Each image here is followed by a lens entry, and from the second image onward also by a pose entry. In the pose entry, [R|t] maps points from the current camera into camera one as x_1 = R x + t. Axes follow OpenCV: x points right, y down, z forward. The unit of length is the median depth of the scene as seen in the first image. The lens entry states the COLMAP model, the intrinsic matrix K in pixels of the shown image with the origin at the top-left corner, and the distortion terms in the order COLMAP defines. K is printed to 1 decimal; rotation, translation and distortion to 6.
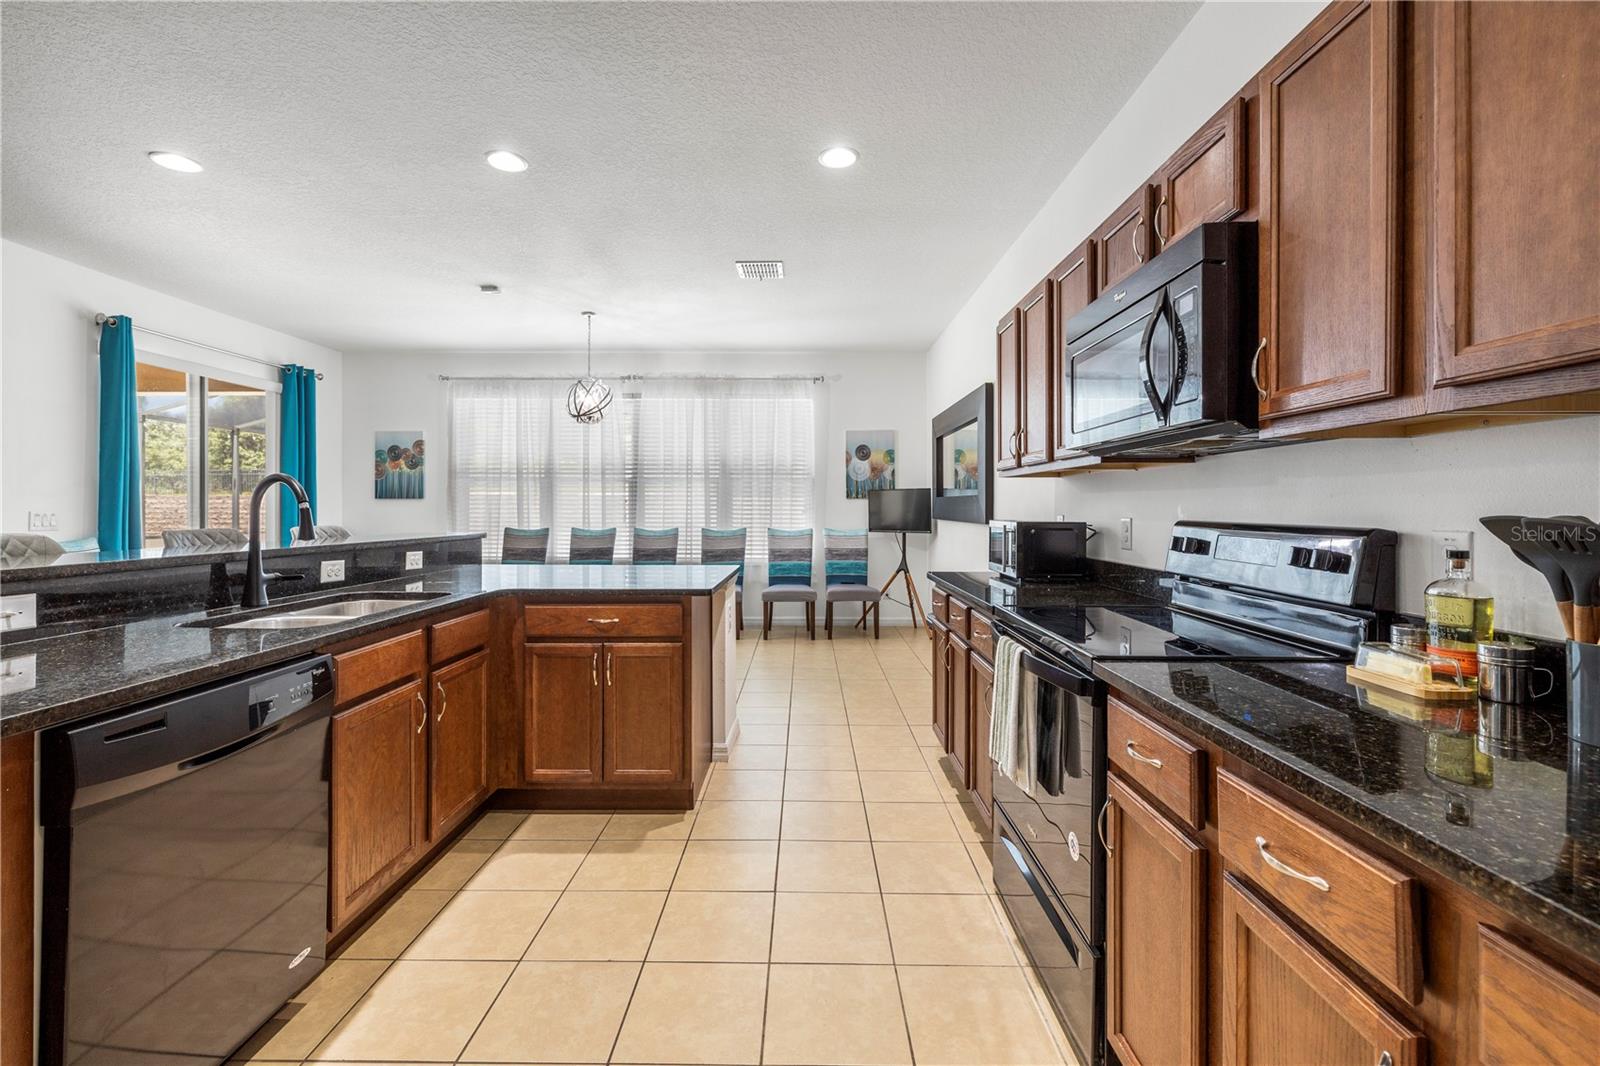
lens RADIAL K [[680.7, 0, 805.9], [0, 680.7, 521.6], [0, 0, 1]] dist [0.005003, -0.000282]
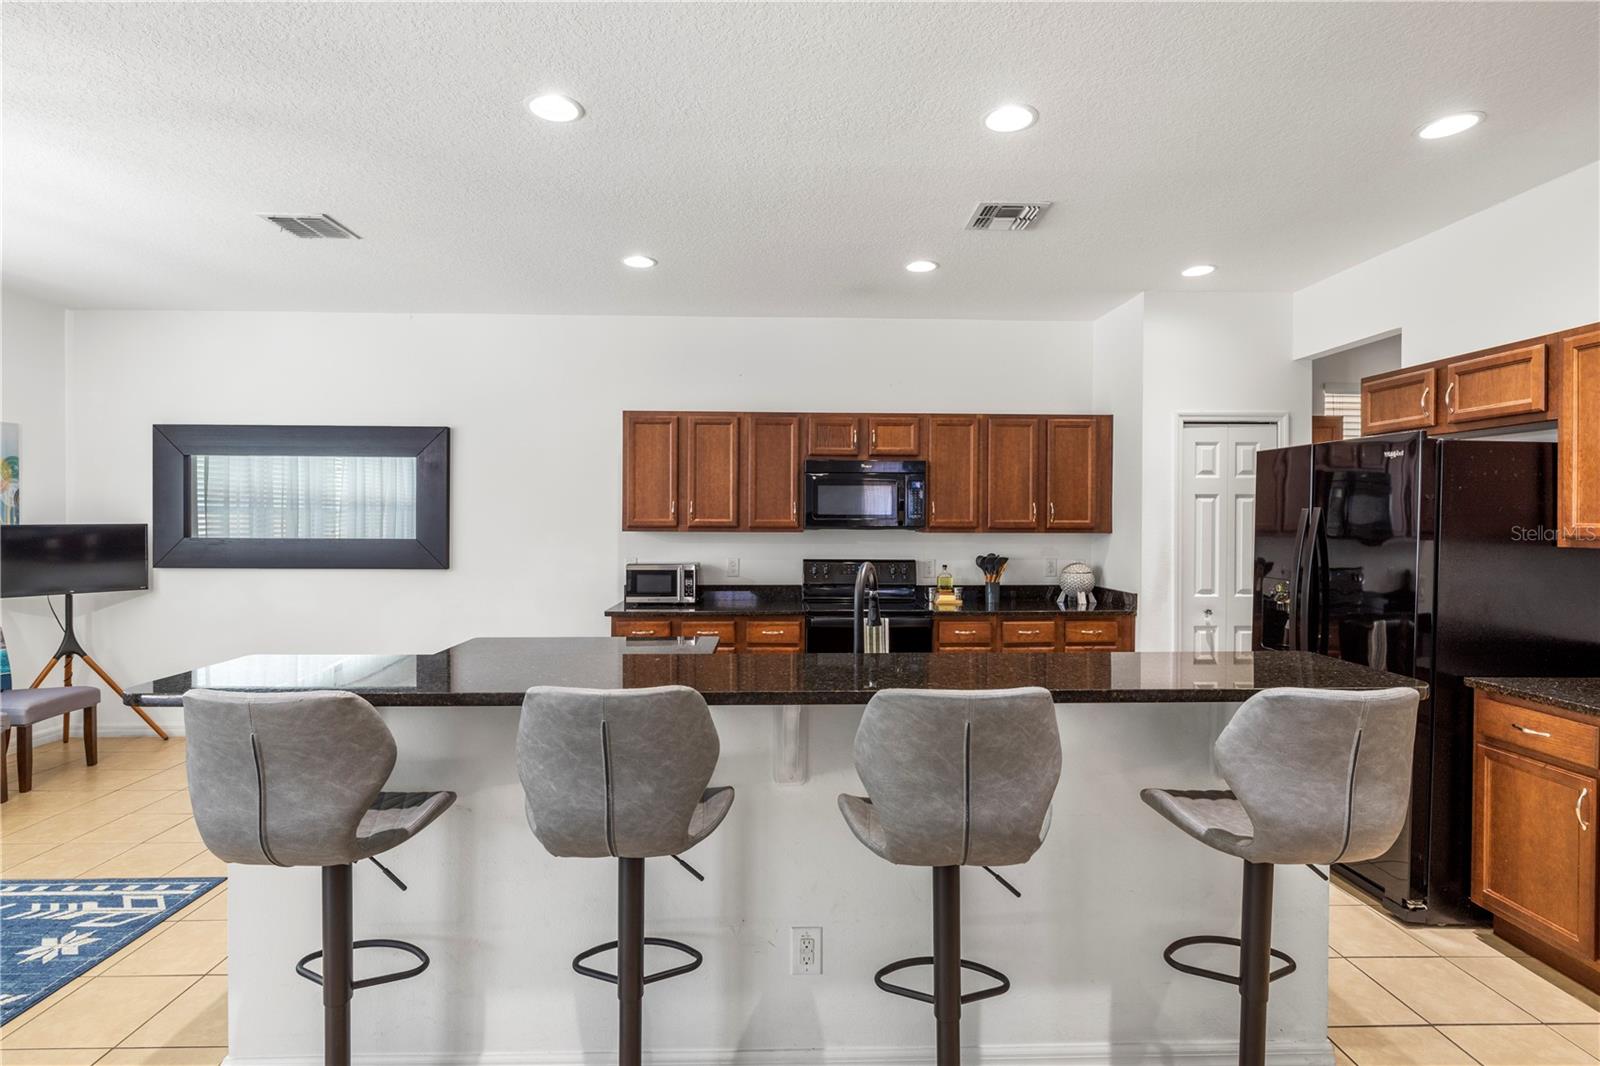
lens RADIAL K [[766.9, 0, 805.9], [0, 766.9, 524.4], [0, 0, 1]] dist [-0.002931, 0.000413]
pose [[-0.042901, -0.011539, 0.999013, -0.574910], [0.017516, 0.999771, 0.012300, -0.042891], [-0.998926, 0.018026, -0.042689, 0.340134]]
